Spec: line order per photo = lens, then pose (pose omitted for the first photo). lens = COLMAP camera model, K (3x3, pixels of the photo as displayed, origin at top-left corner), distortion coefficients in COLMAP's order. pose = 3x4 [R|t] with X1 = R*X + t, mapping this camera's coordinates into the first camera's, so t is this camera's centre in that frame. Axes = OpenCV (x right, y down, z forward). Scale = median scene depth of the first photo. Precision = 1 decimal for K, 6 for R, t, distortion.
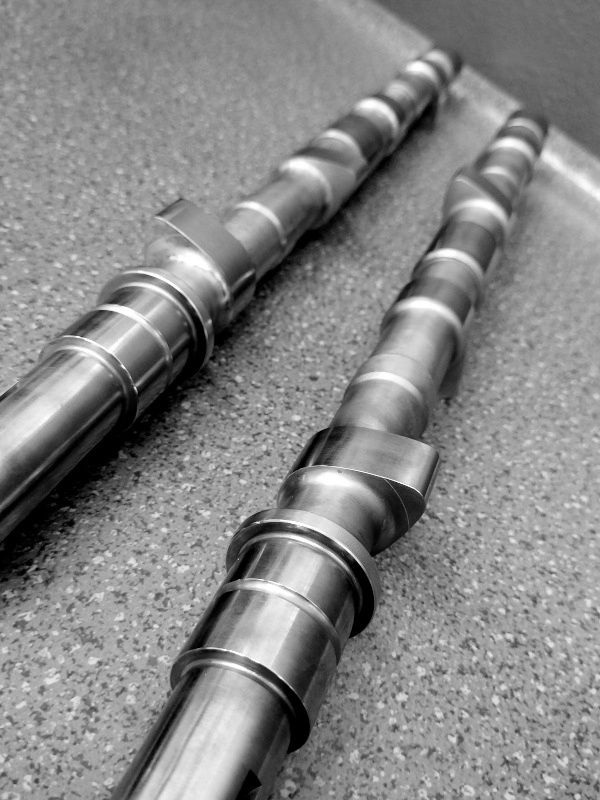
lens RADIAL K [[817.6, 0, 312.8], [0, 817.6, 400.1], [0, 0, 1]] dist [0.075158, -0.267104]
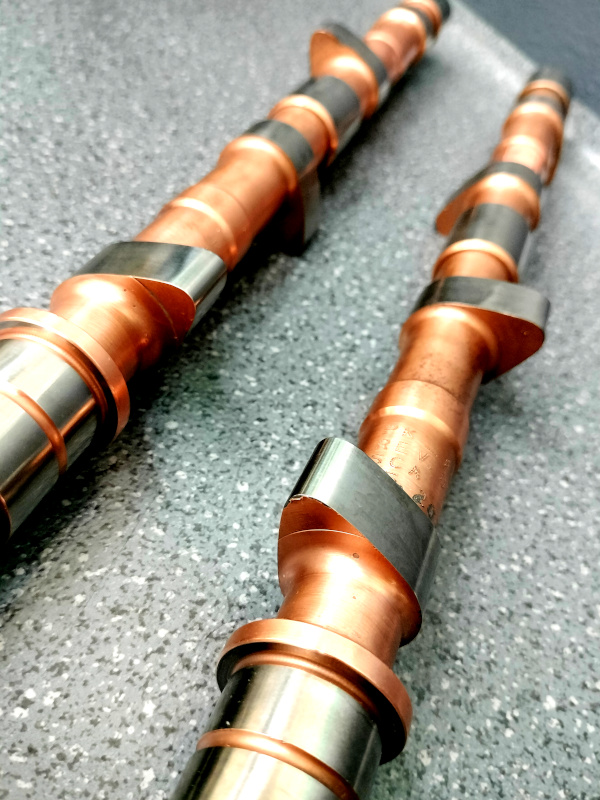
lens RADIAL K [[763.1, 0, 308.8], [0, 763.1, 400.4], [0, 0, 1]] dist [0.054041, -0.223724]
pose [[0.989695, 0.105391, -0.096932, 0.171871], [-0.101932, 0.993988, 0.039981, -0.043289], [0.100563, -0.029688, 0.994488, 0.233490]]
